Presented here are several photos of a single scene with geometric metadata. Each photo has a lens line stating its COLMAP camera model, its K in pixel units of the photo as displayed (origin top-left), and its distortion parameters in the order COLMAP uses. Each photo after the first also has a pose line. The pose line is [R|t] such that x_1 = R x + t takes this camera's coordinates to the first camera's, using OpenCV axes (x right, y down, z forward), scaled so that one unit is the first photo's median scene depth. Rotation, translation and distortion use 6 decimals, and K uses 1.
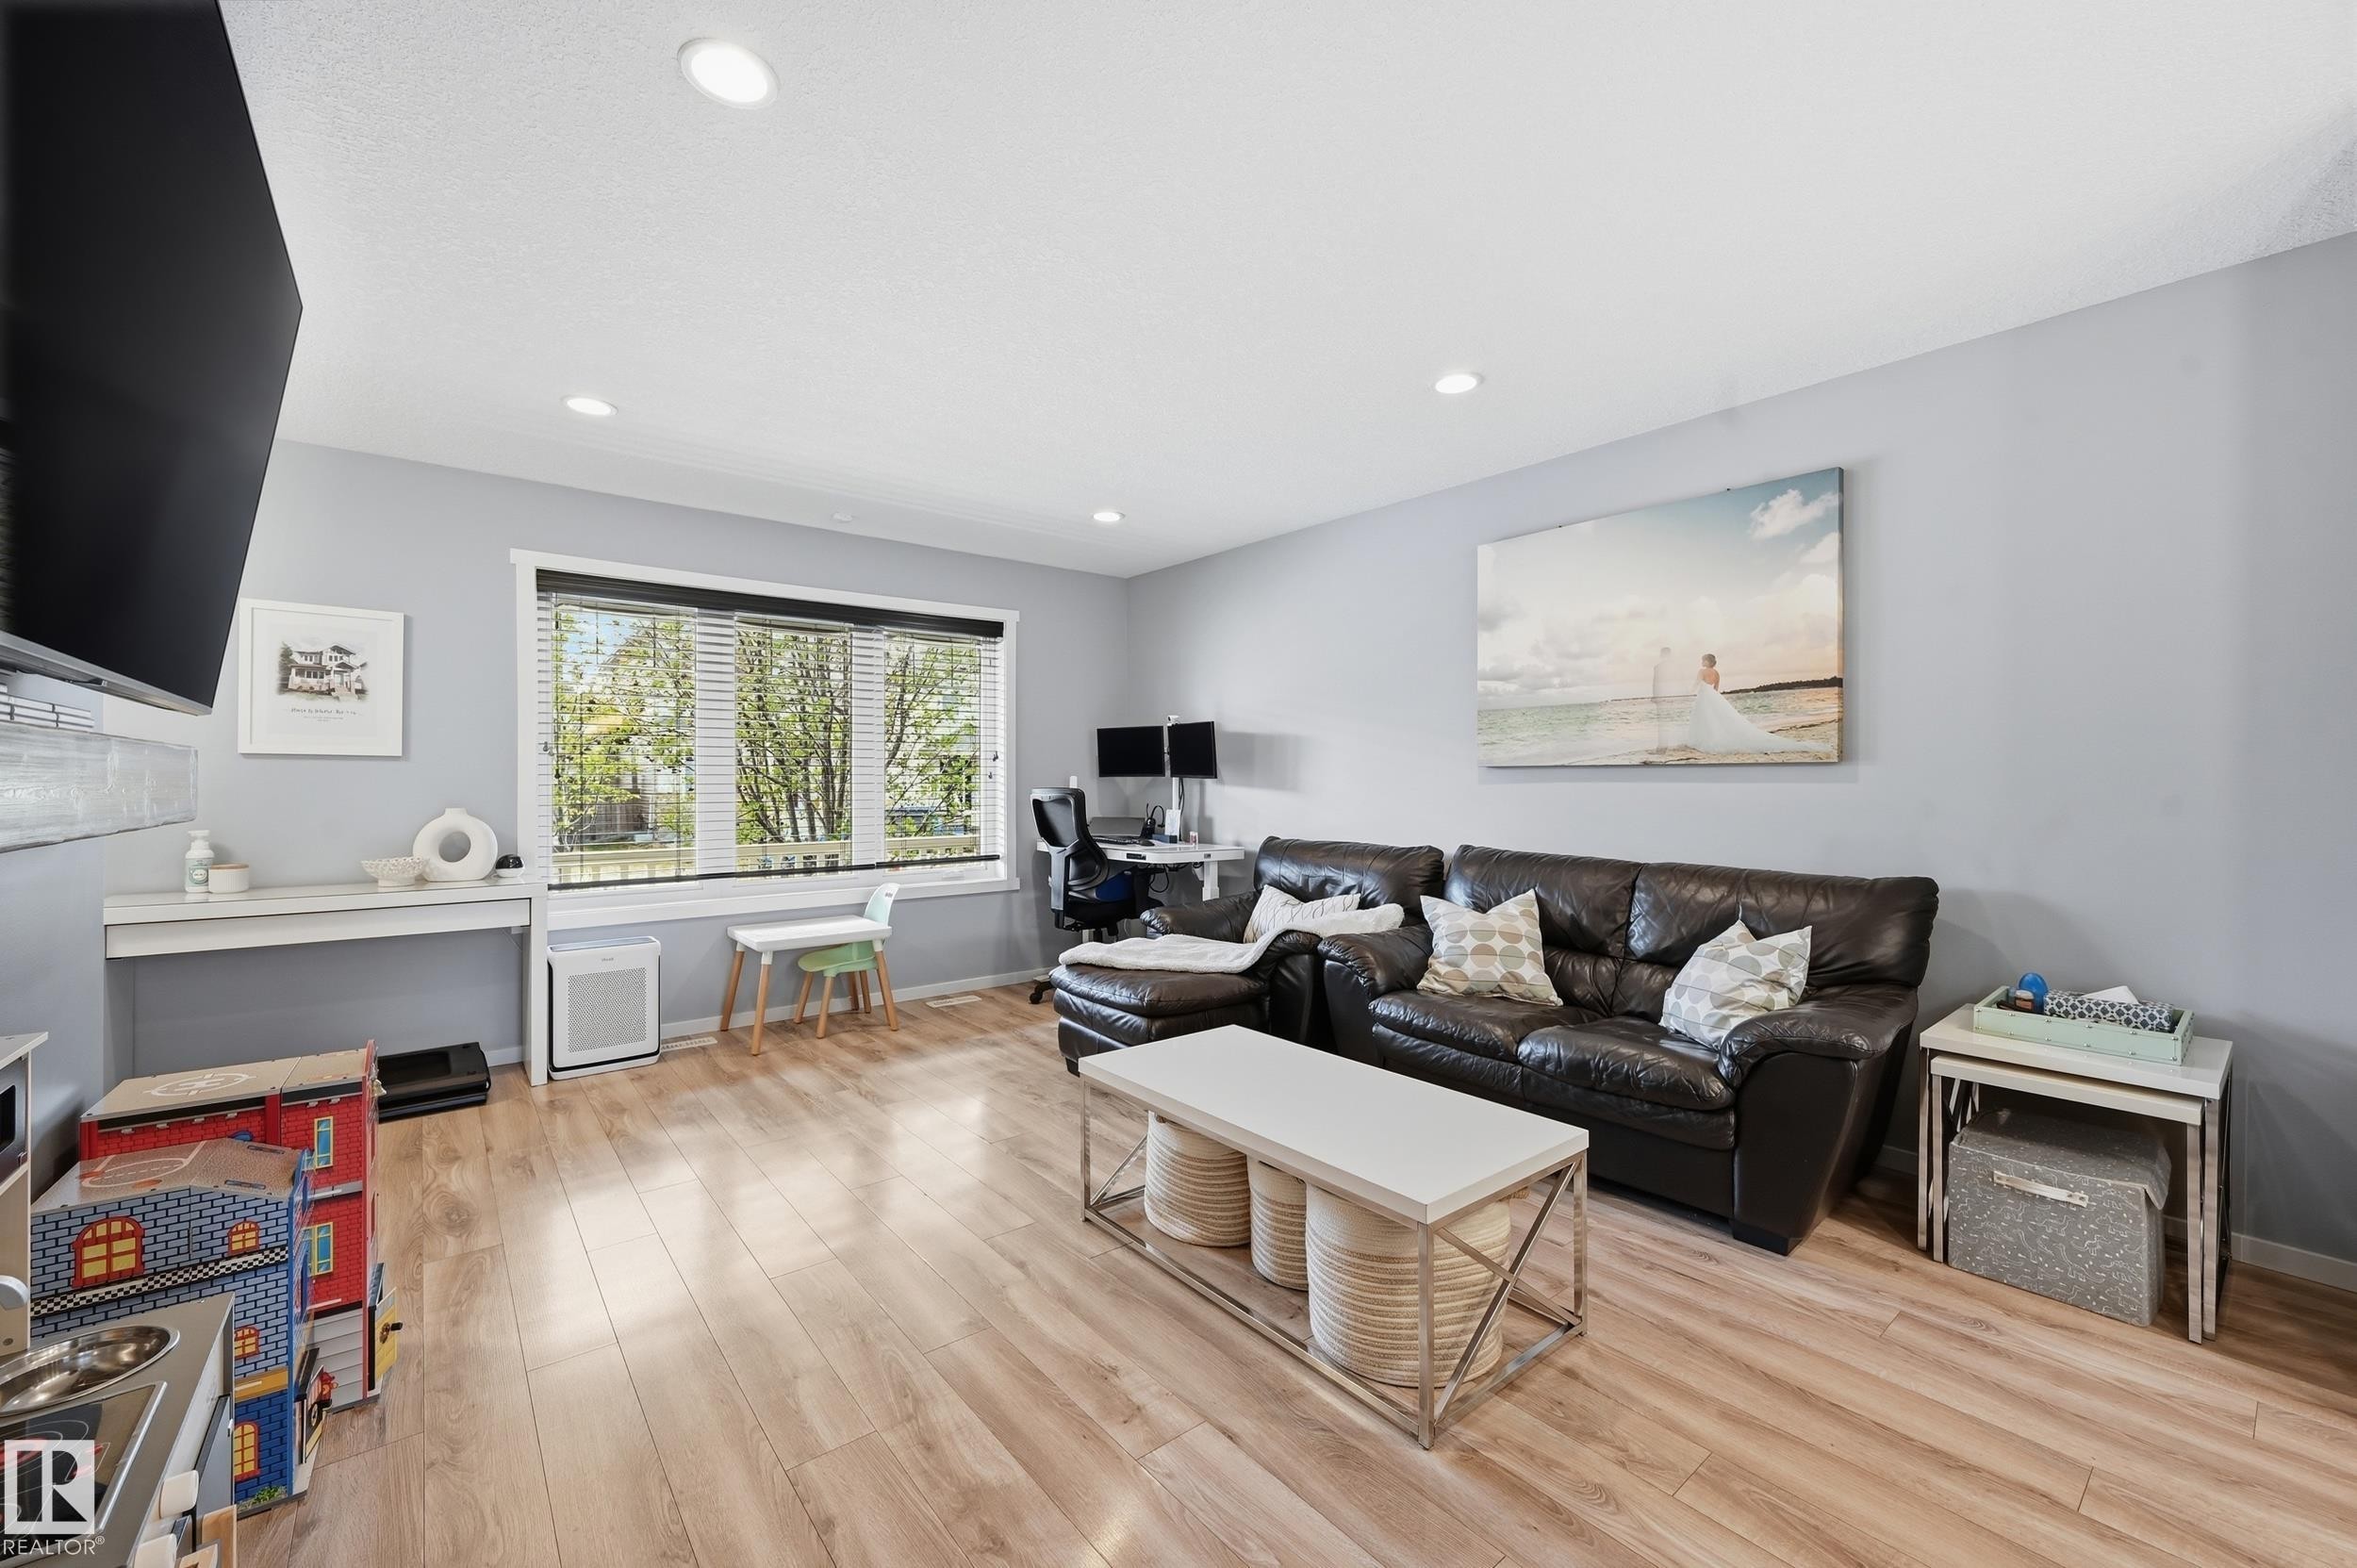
lens RADIAL K [[943.0, 0, 1162.9], [0, 943.0, 784.5], [0, 0, 1]] dist [-0.008887, 0.000136]
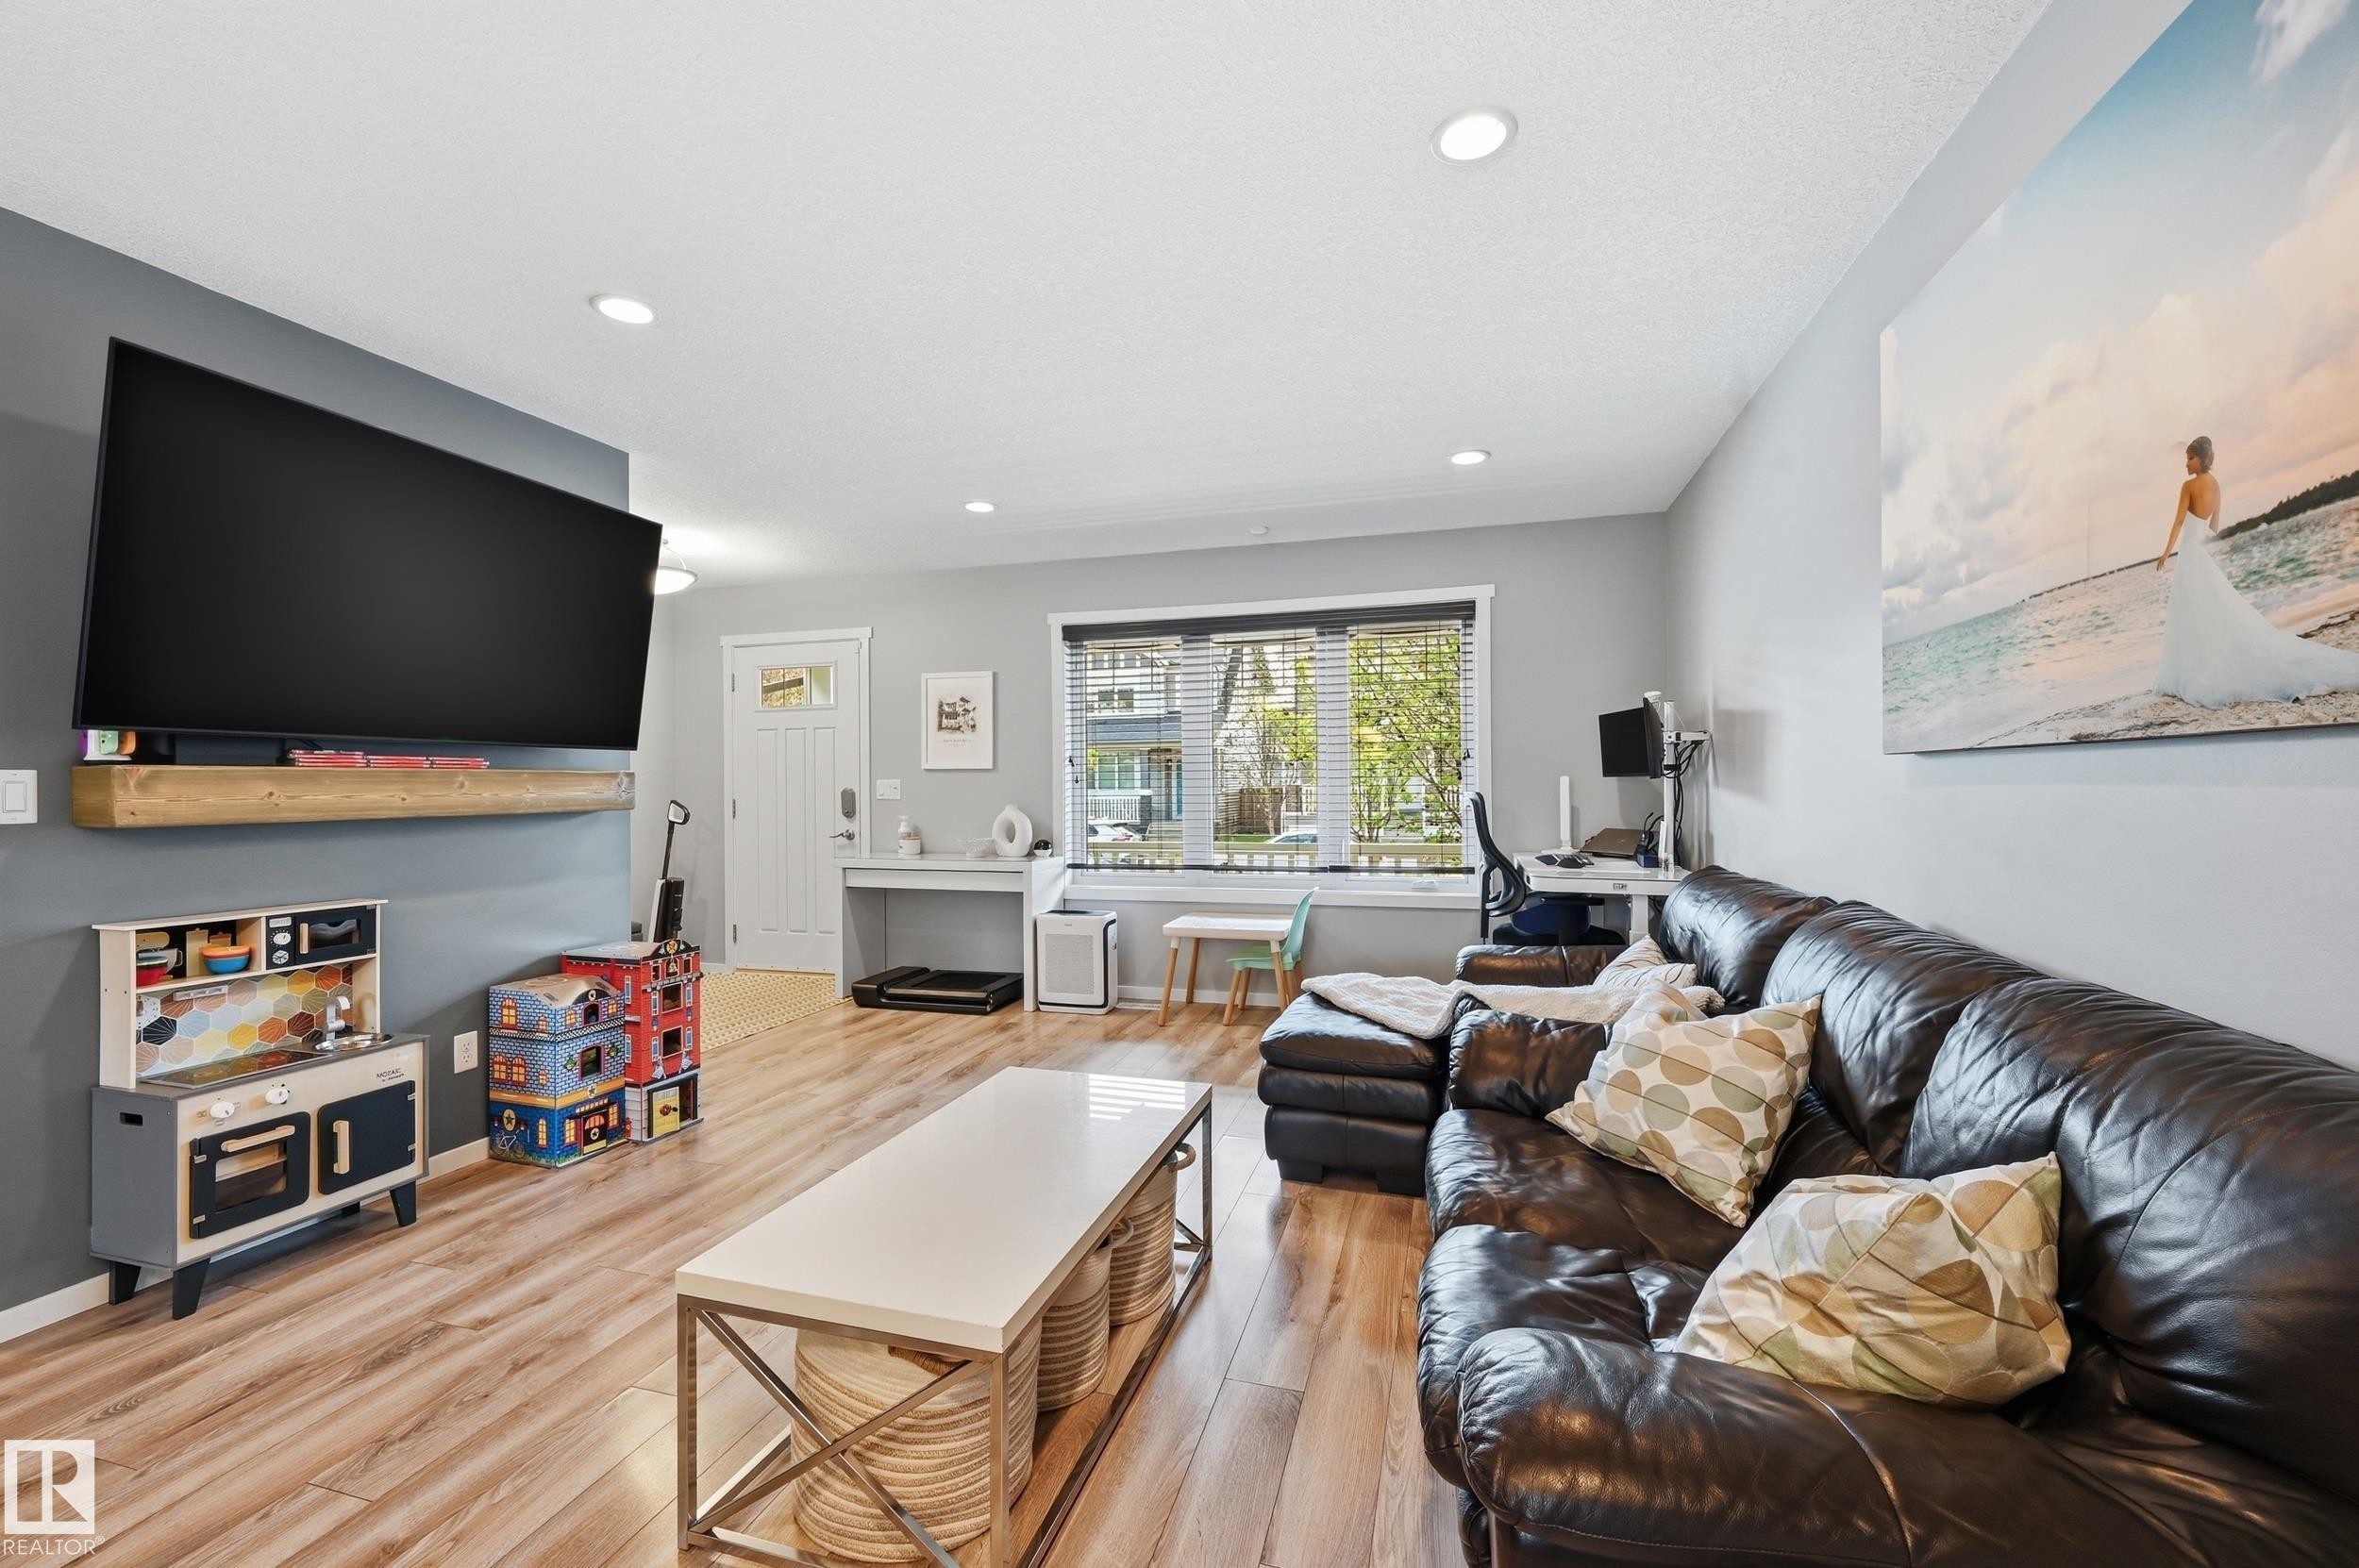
lens RADIAL K [[943.7, 0, 1172.8], [0, 943.7, 779.9], [0, 0, 1]] dist [-0.008887, 0.000136]
pose [[0.571098, -0.007209, -0.820850, 0.573125], [0.003692, 0.999974, -0.006213, -0.002771], [0.820874, 0.000518, 0.571110, 0.400251]]
